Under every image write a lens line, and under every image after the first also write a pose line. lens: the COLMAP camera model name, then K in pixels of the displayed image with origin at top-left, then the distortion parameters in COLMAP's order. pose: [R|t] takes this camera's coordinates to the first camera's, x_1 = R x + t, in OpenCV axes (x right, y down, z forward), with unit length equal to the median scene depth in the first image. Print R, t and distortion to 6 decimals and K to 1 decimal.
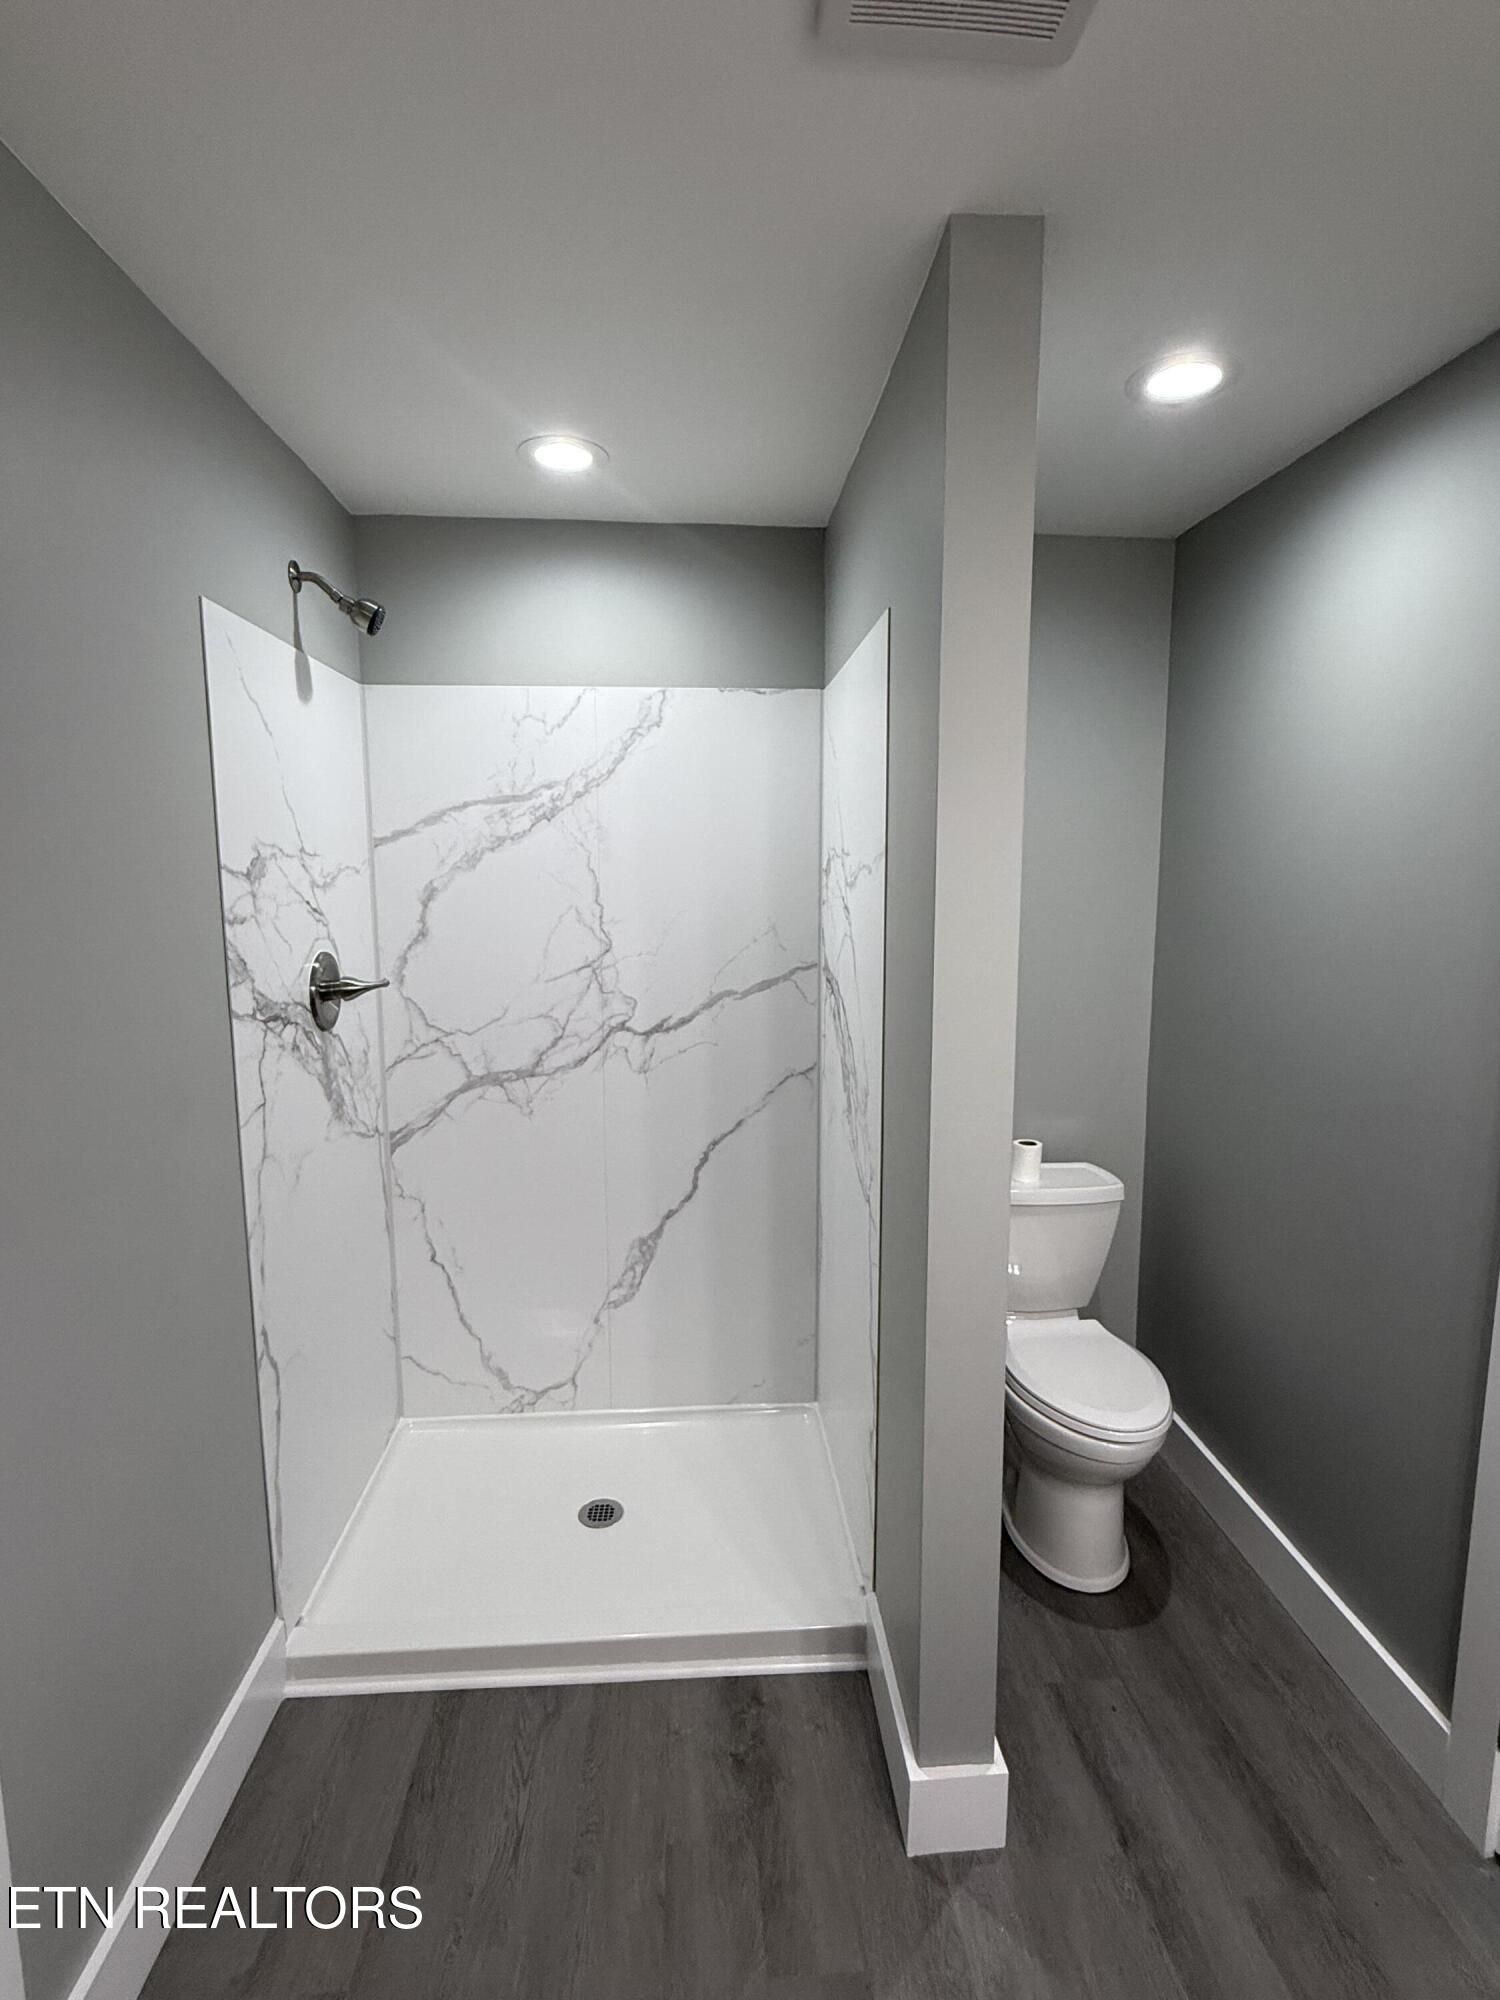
lens RADIAL K [[999.9, 0, 755.5], [0, 999.9, 997.3], [0, 0, 1]] dist [0.000405, 0.000718]
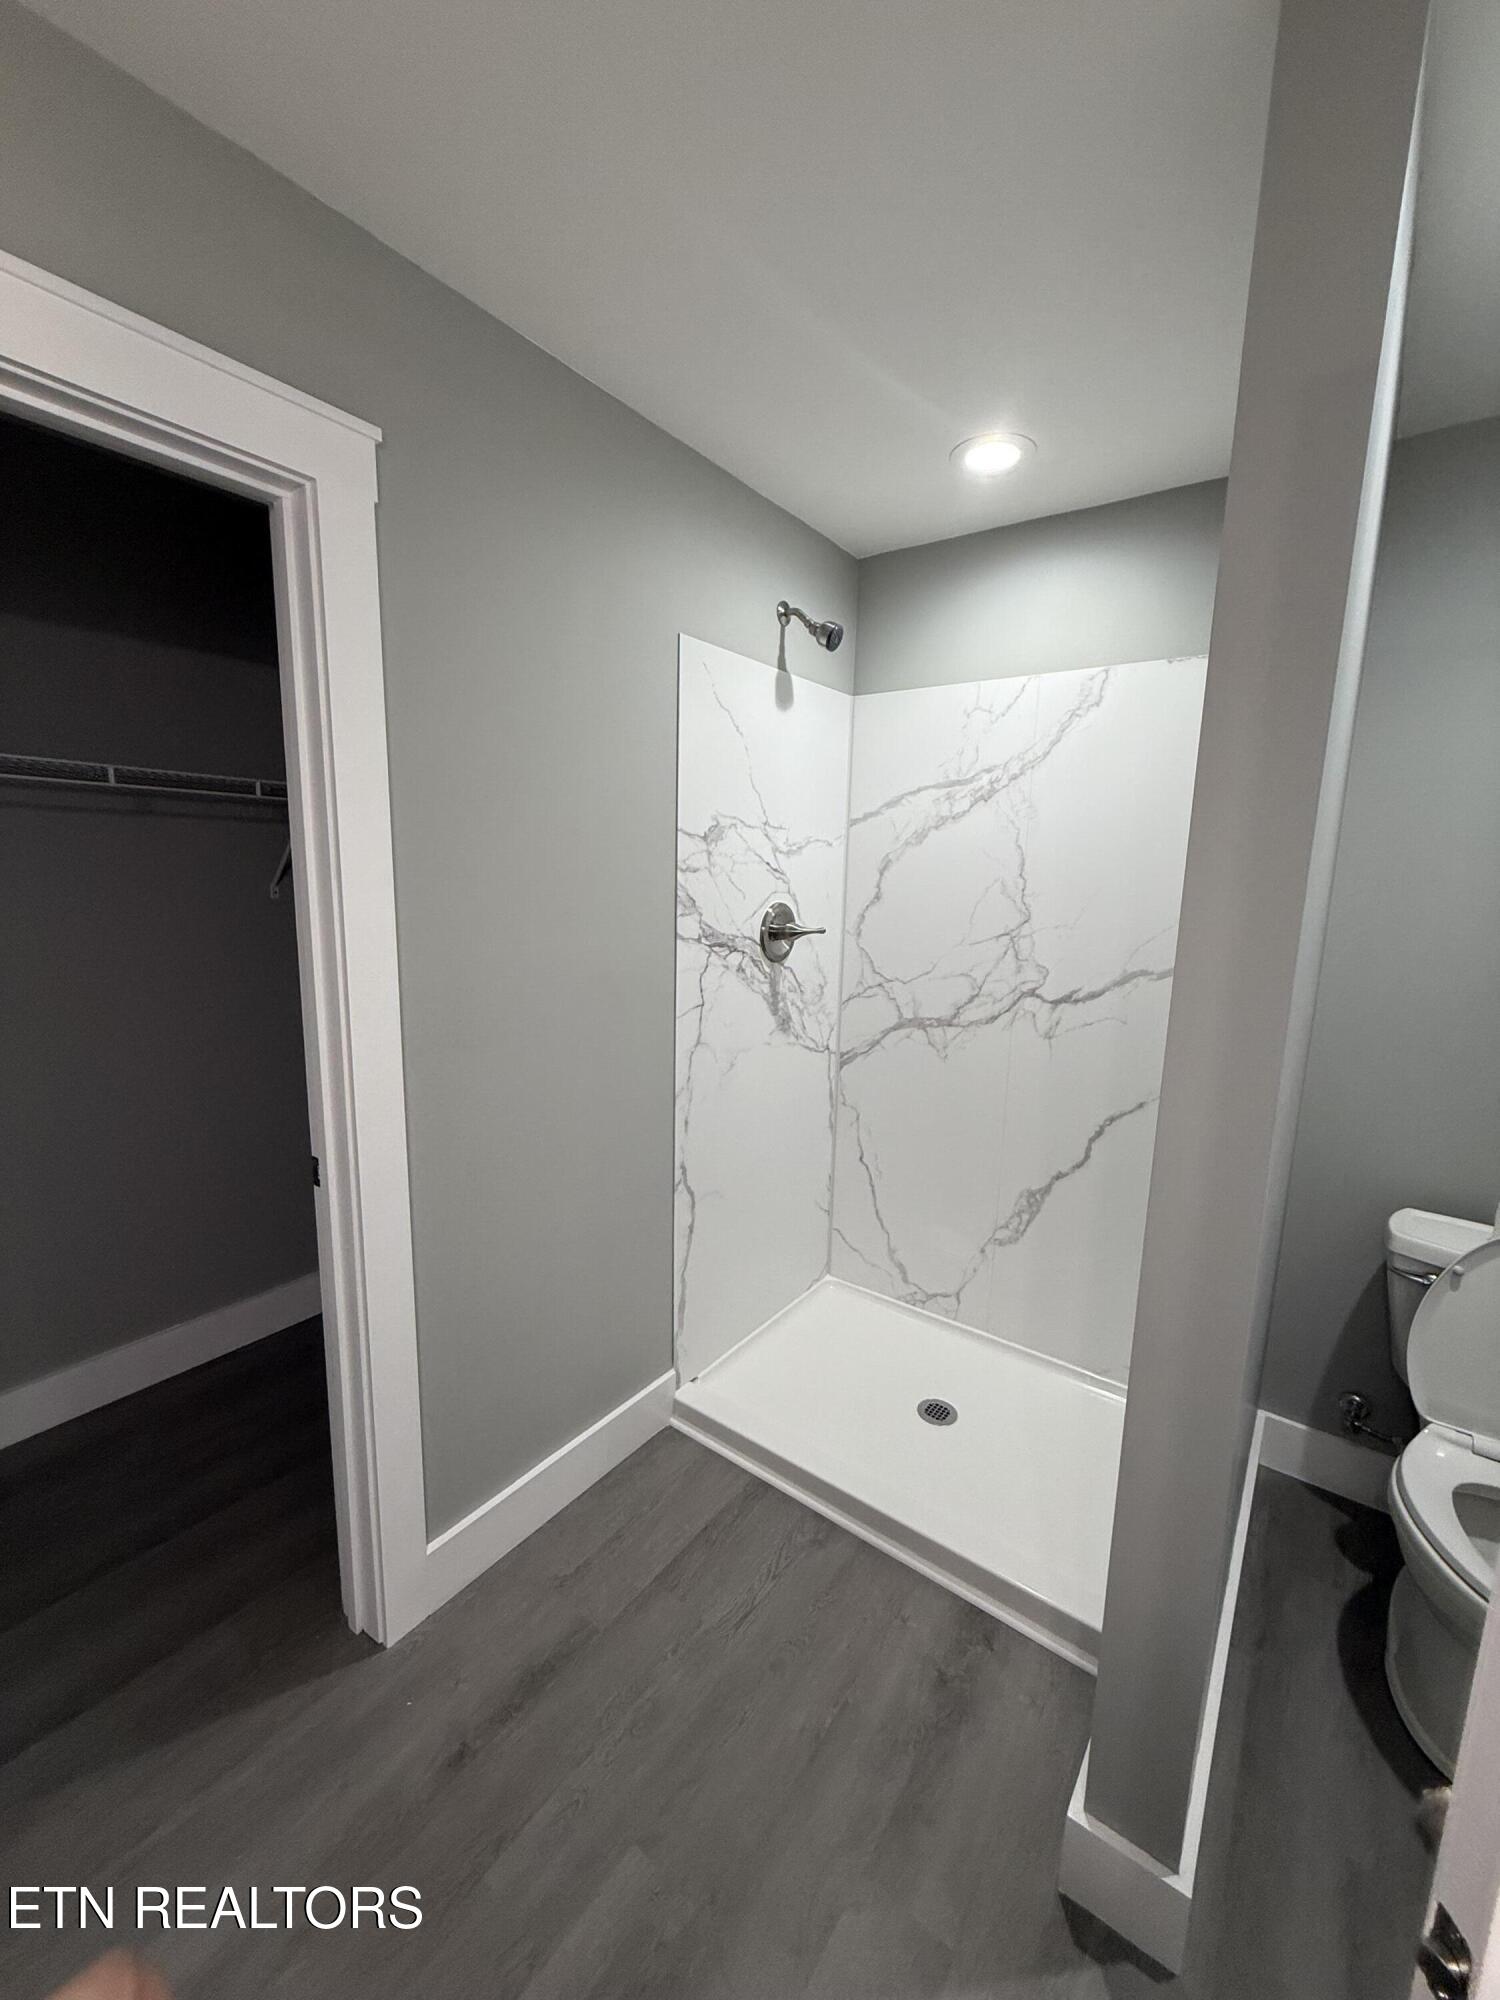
lens RADIAL K [[806.0, 0, 746.2], [0, 806.0, 996.3], [0, 0, 1]] dist [0.000760, 0.000340]
pose [[0.756010, 0.126773, -0.642166, 0.199325], [-0.111742, 0.991660, 0.064216, 0.012024], [0.644952, 0.023209, 0.763871, 0.141330]]
